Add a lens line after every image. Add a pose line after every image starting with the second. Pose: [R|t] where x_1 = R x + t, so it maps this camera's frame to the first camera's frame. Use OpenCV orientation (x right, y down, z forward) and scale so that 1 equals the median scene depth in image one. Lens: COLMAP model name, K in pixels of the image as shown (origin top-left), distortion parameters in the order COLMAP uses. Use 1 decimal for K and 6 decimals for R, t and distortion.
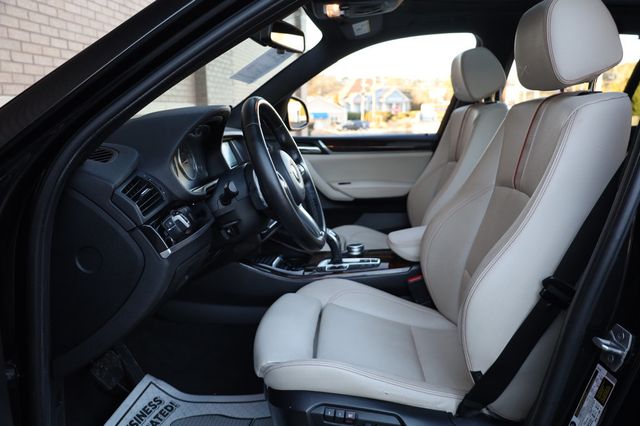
lens RADIAL K [[499.2, 0, 343.2], [0, 499.2, 213.3], [0, 0, 1]] dist [-0.007099, -0.003743]
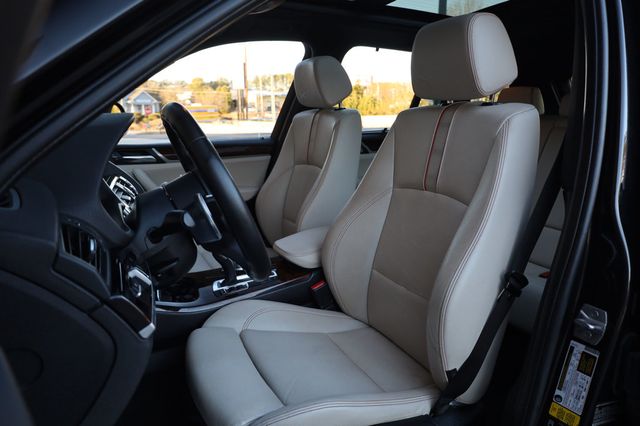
lens RADIAL K [[445.5, 0, 334.4], [0, 445.5, 213.6], [0, 0, 1]] dist [-0.002097, -0.002905]
pose [[0.870227, -0.103838, 0.481583, -0.245519], [0.093628, 0.994578, 0.045261, -0.050292], [-0.483671, 0.005702, 0.875231, 0.202575]]
